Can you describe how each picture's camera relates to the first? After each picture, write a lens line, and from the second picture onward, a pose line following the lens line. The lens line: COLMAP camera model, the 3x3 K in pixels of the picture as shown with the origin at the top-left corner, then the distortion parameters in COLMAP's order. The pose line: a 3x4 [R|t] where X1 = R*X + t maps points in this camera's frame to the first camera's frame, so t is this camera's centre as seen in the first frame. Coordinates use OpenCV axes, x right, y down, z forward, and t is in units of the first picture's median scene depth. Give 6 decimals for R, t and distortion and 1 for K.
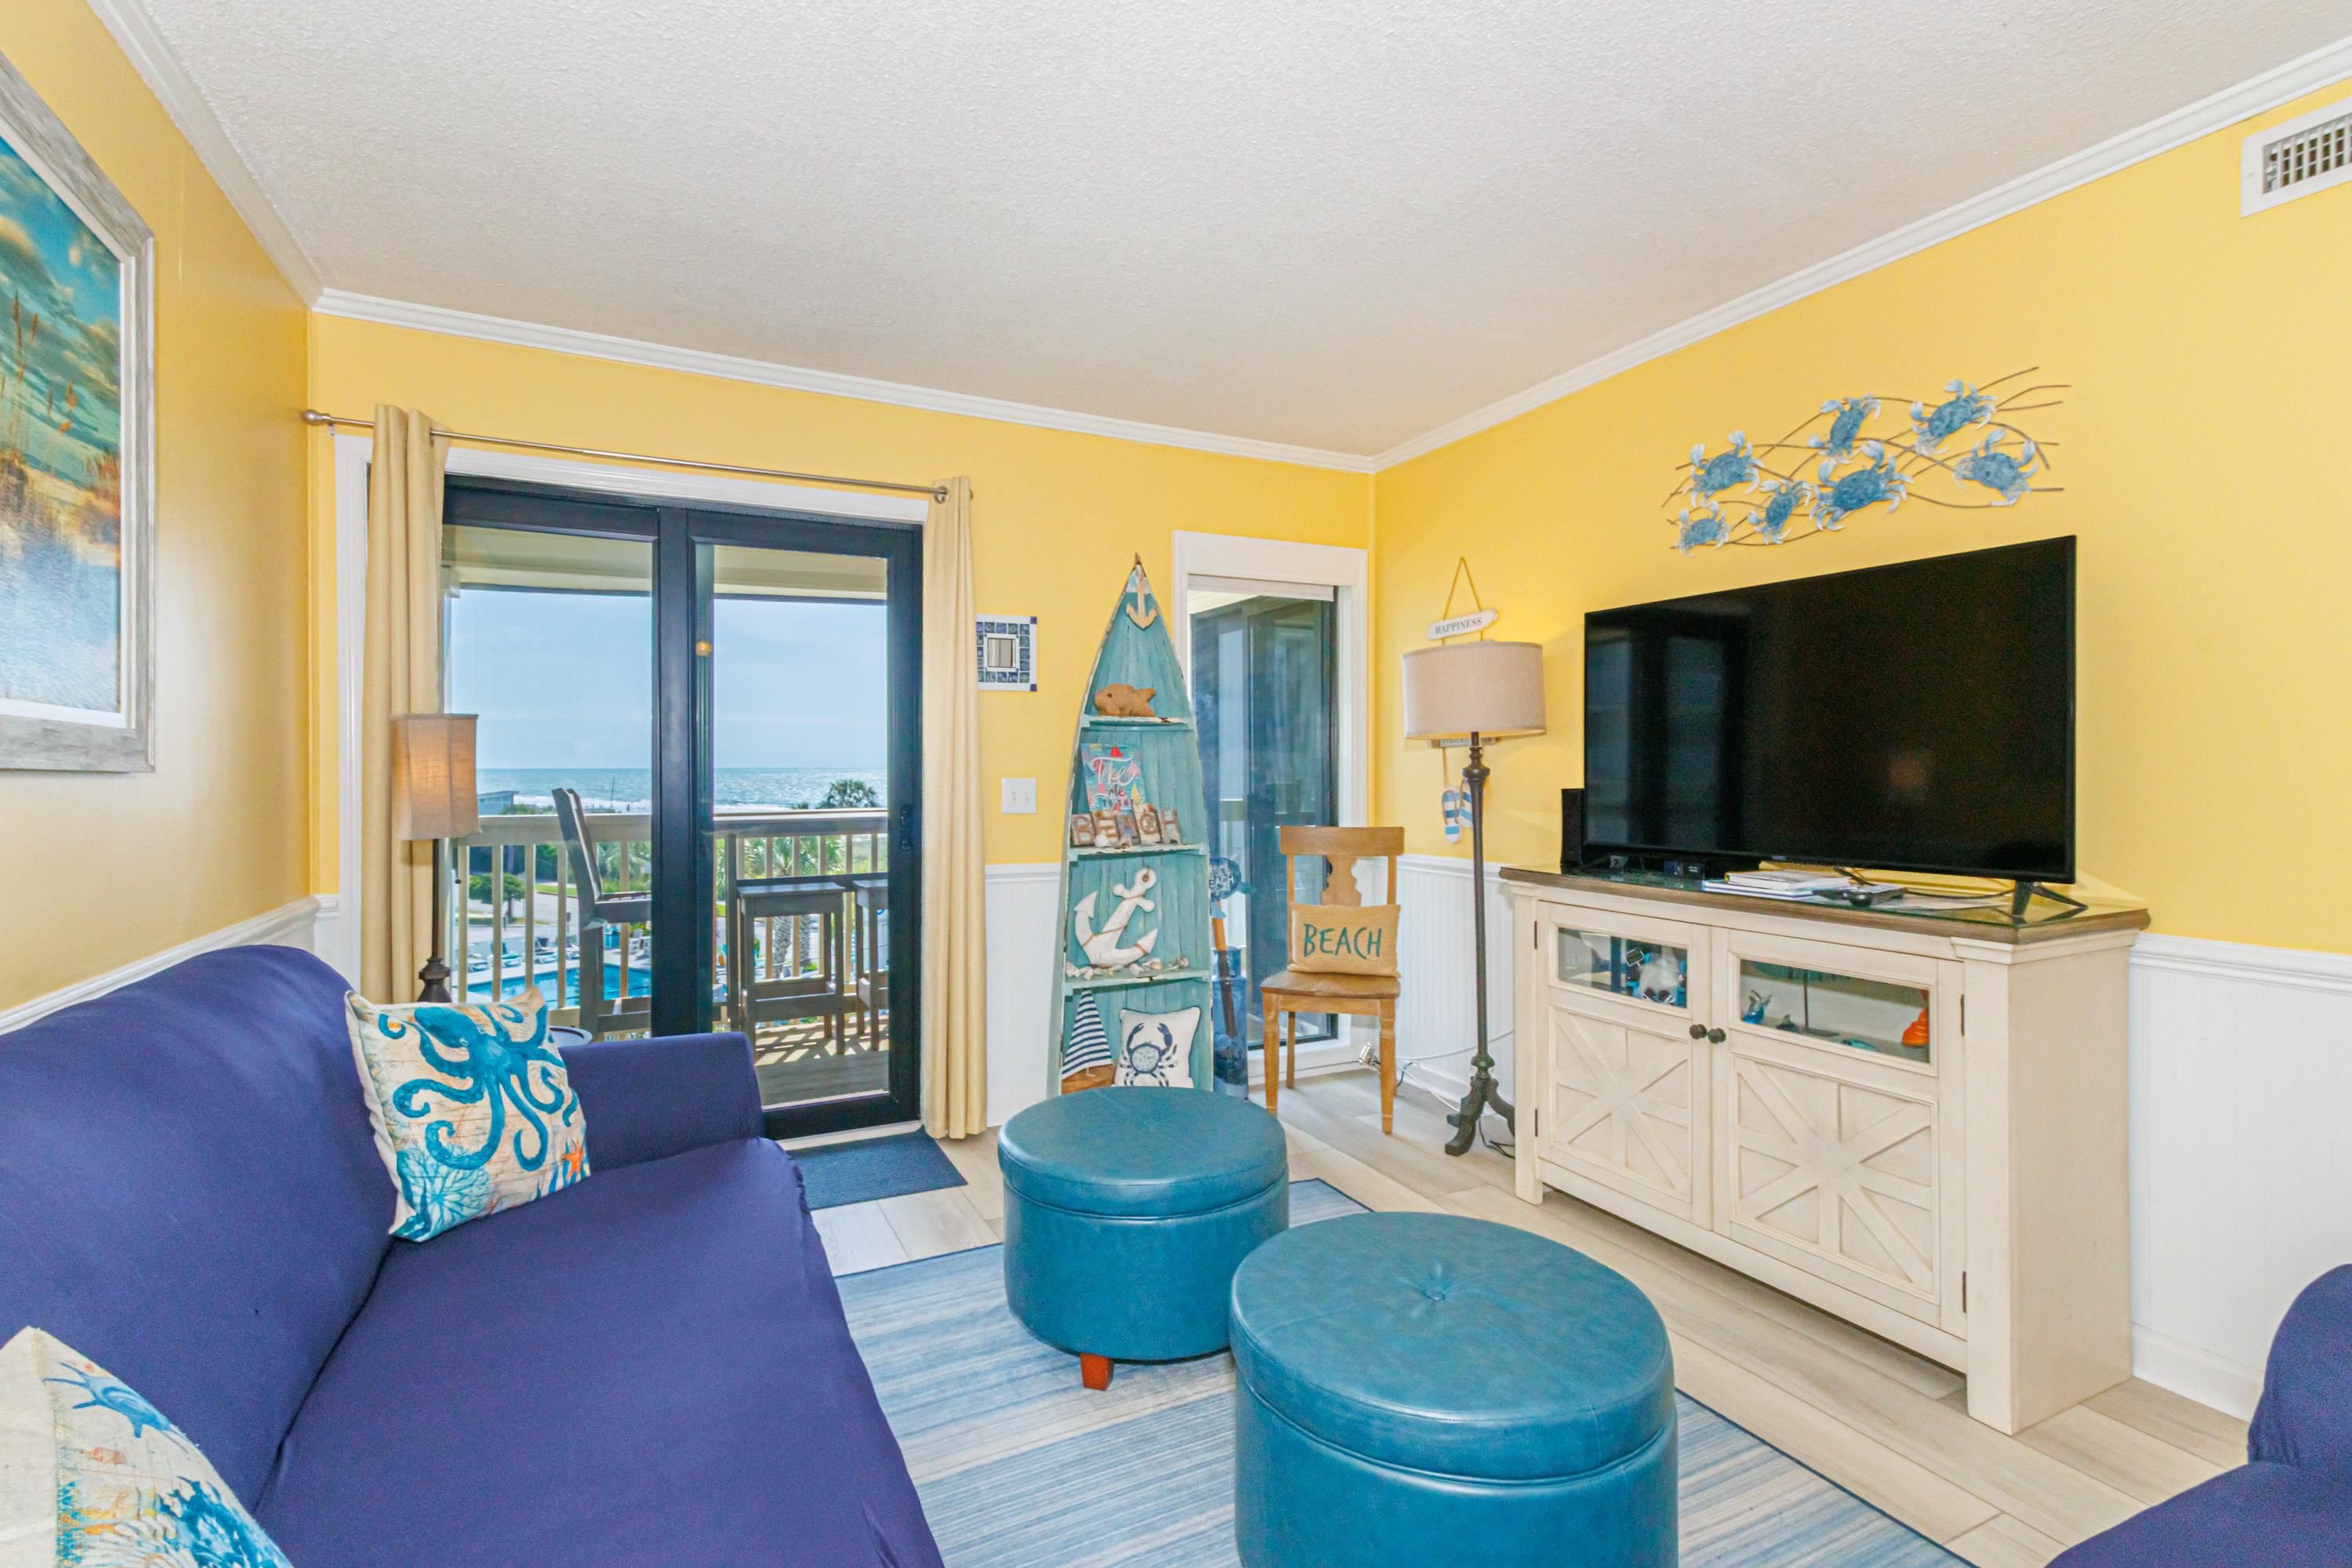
lens RADIAL K [[1073.4, 0, 1151.9], [0, 1073.4, 776.8], [0, 0, 1]] dist [0.004507, 0.000432]
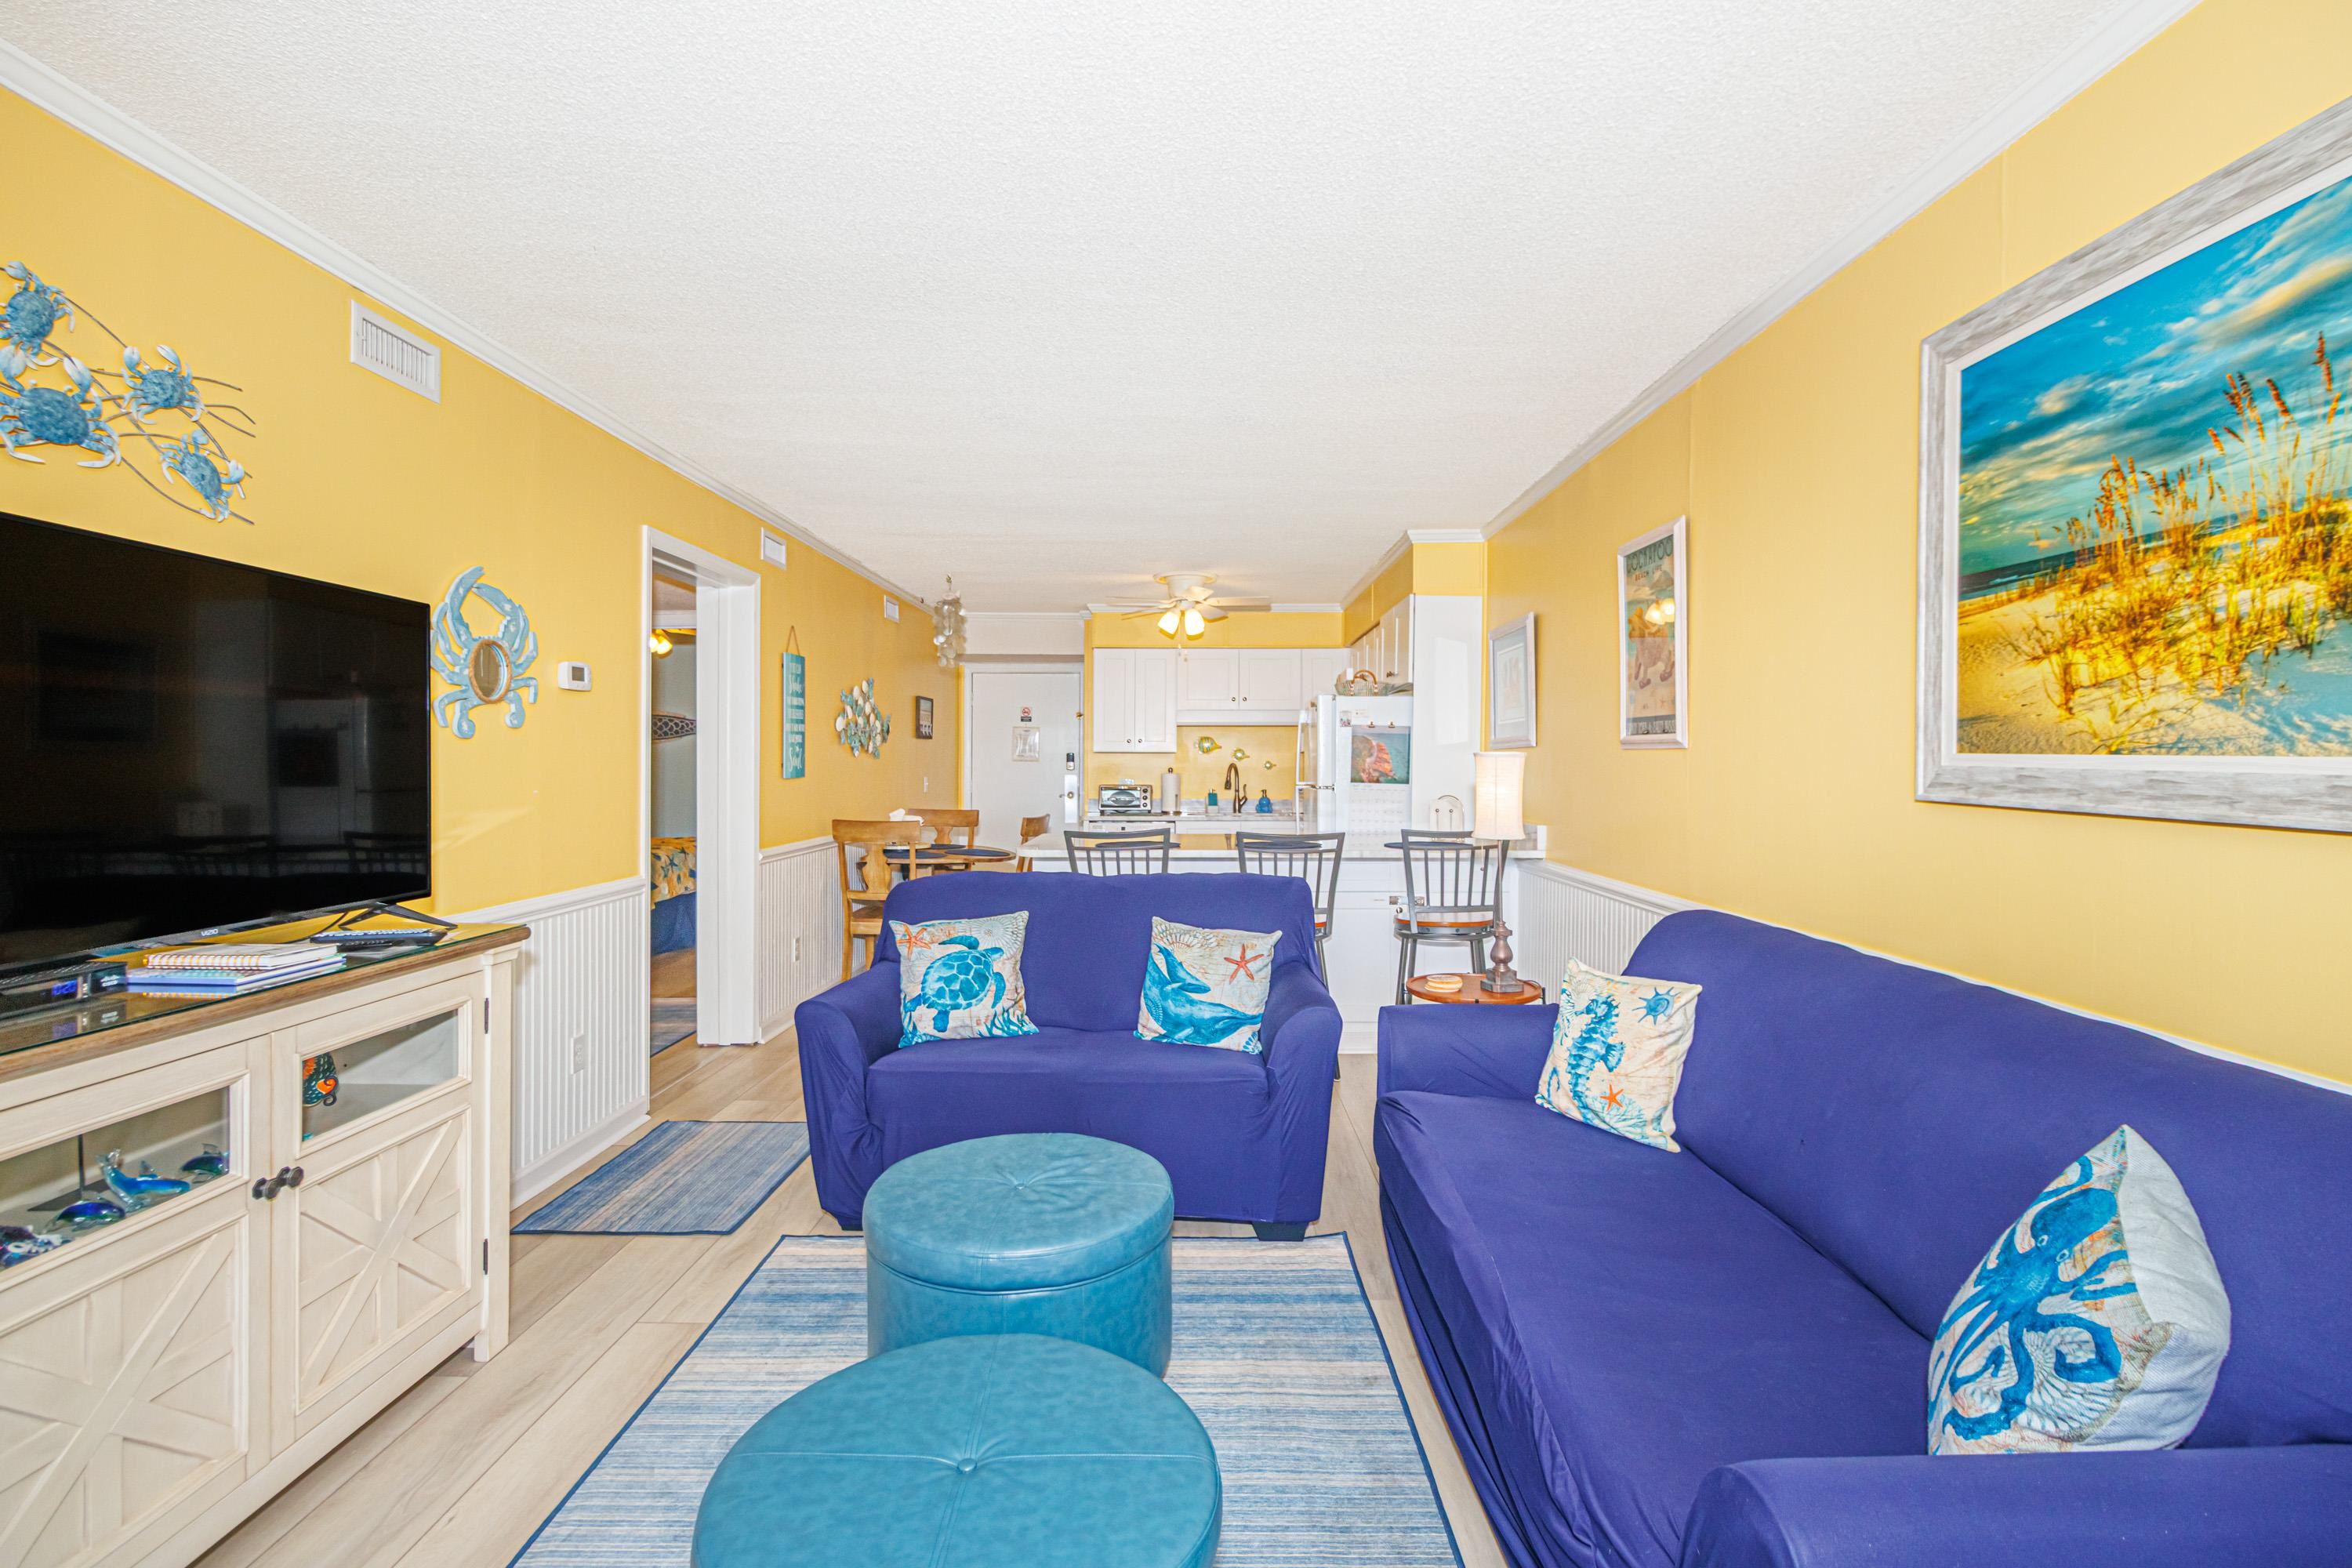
lens RADIAL K [[1073.4, 0, 1158.8], [0, 1073.4, 773.1], [0, 0, 1]] dist [0.004507, 0.000432]
pose [[-0.889323, -0.006097, 0.457238, -0.289647], [0.002455, 0.999833, 0.018108, -0.038756], [-0.457272, 0.017226, -0.889160, 1.182890]]
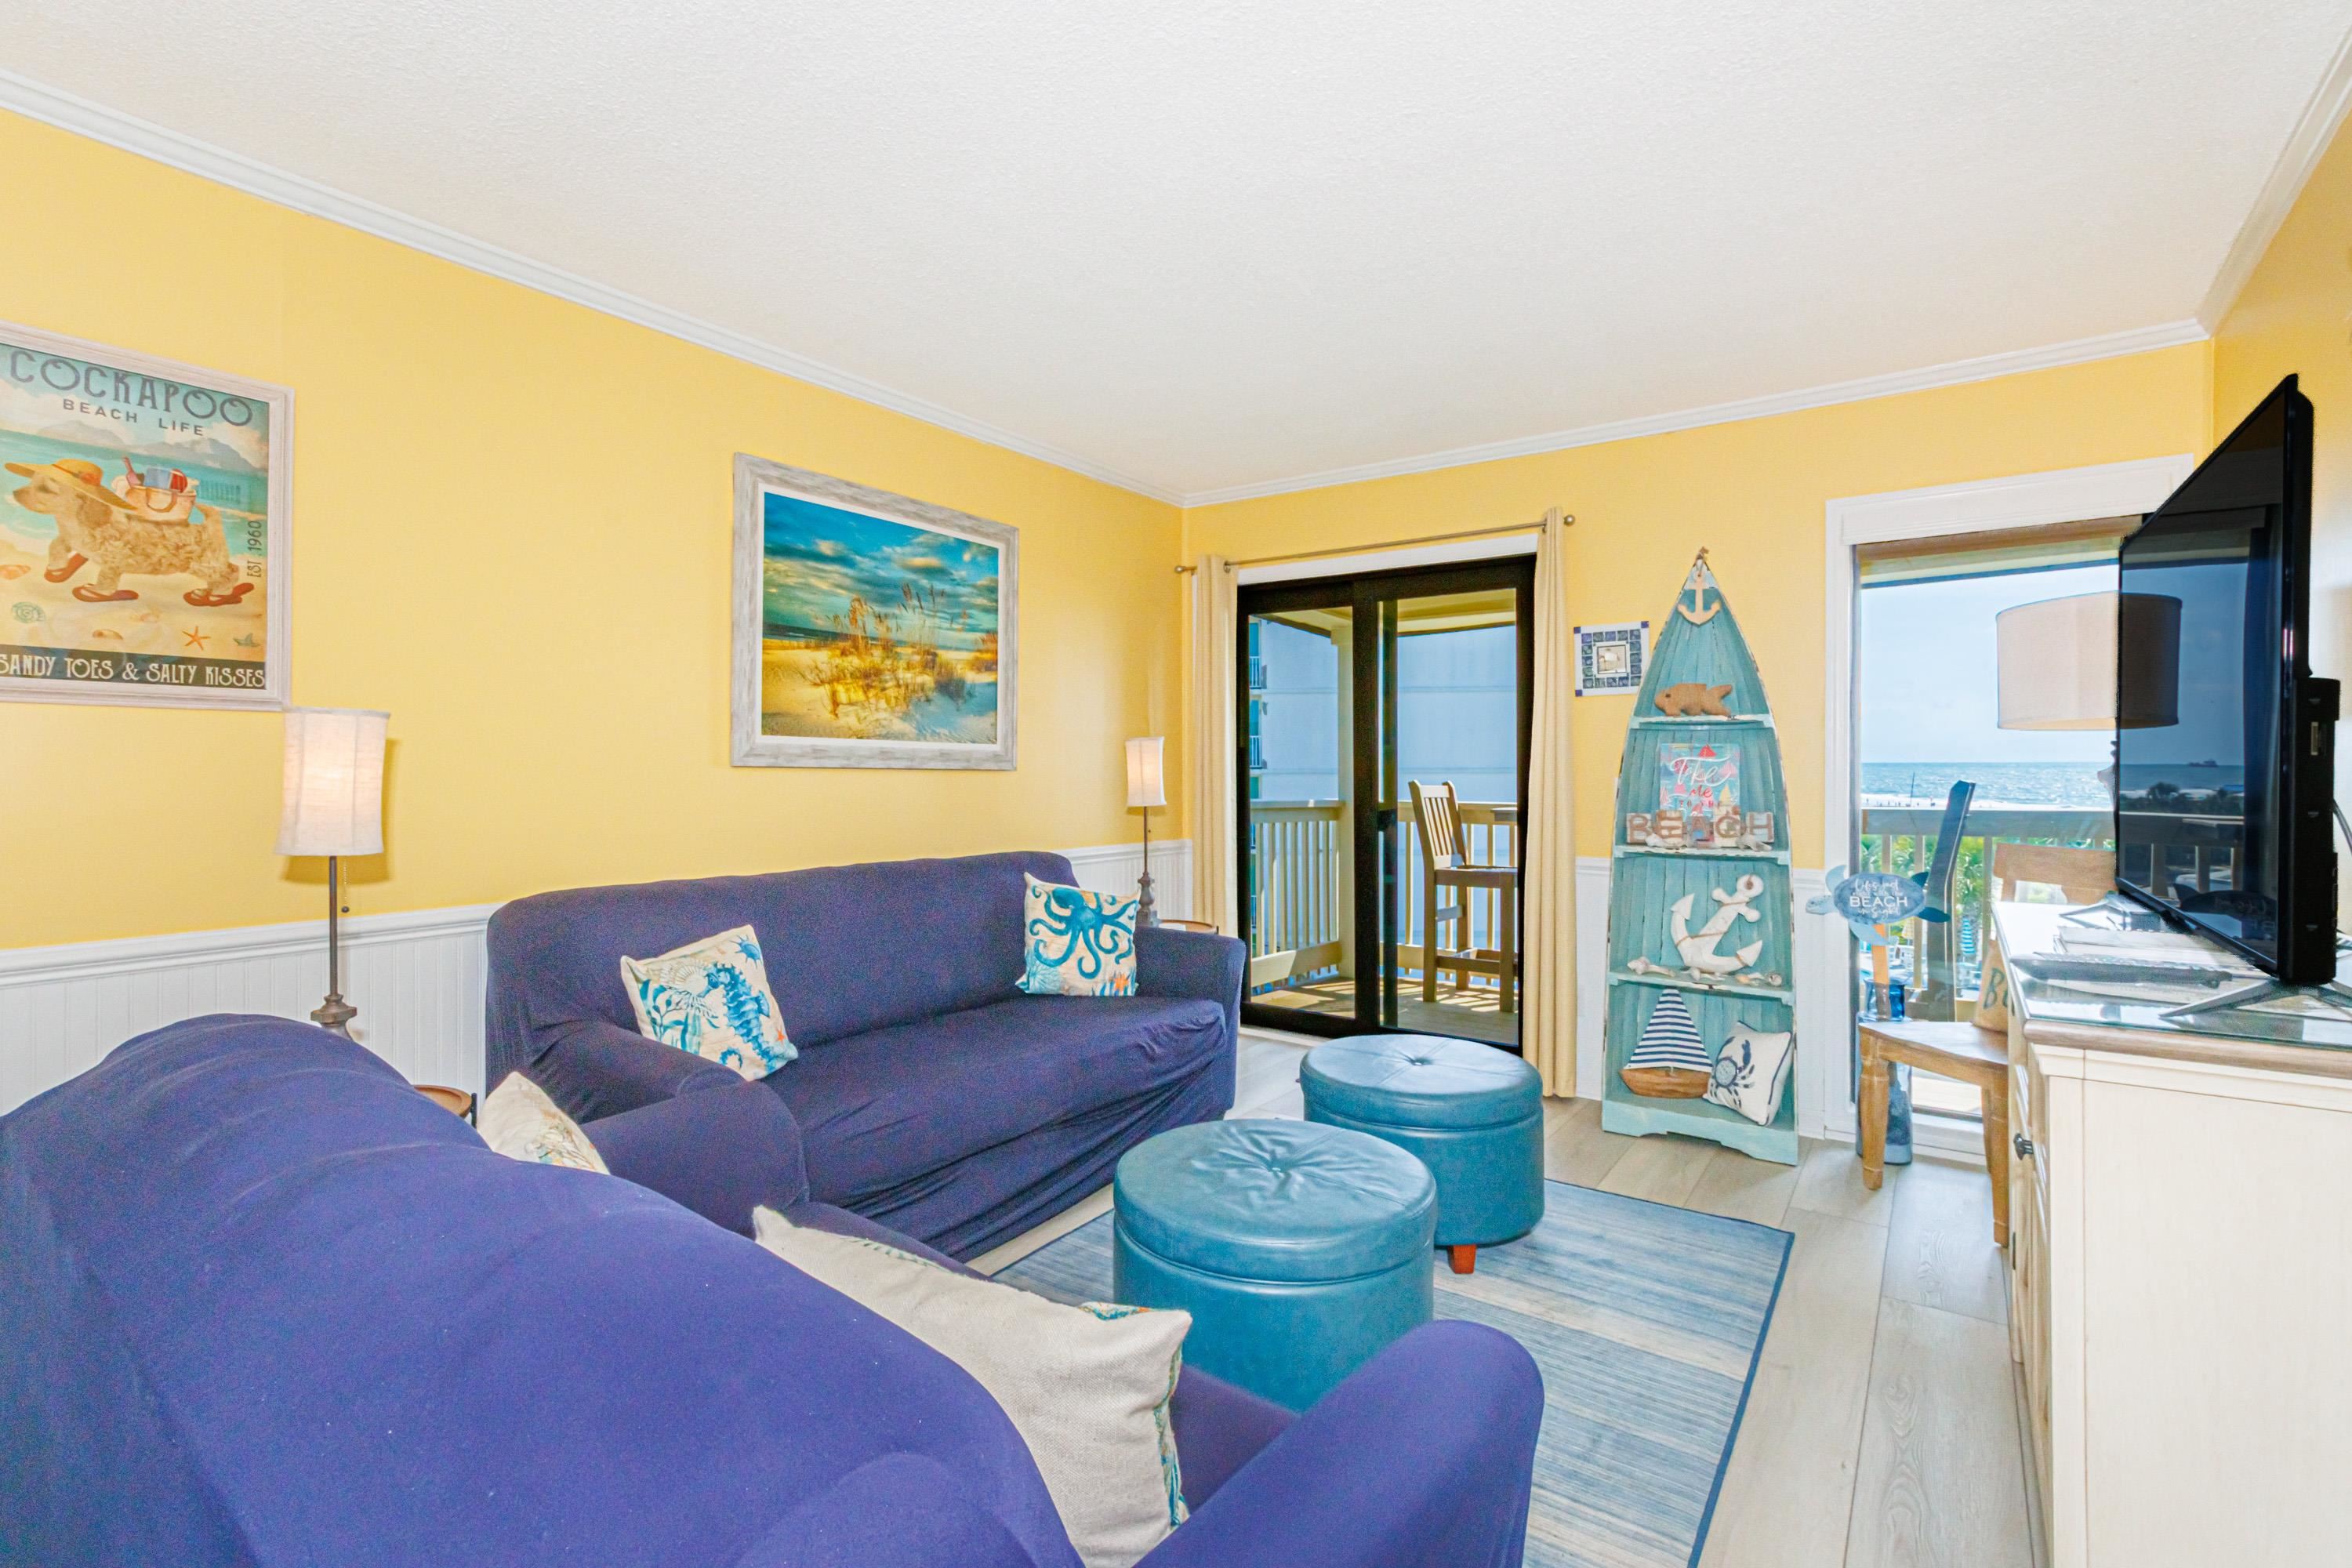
lens RADIAL K [[1073.4, 0, 1168.5], [0, 1073.4, 775.1], [0, 0, 1]] dist [0.004507, 0.000432]
pose [[0.478812, 0.007712, -0.877883, 0.751322], [-0.006674, 0.999964, 0.005145, -0.004381], [0.877892, 0.003395, 0.478847, 0.135879]]
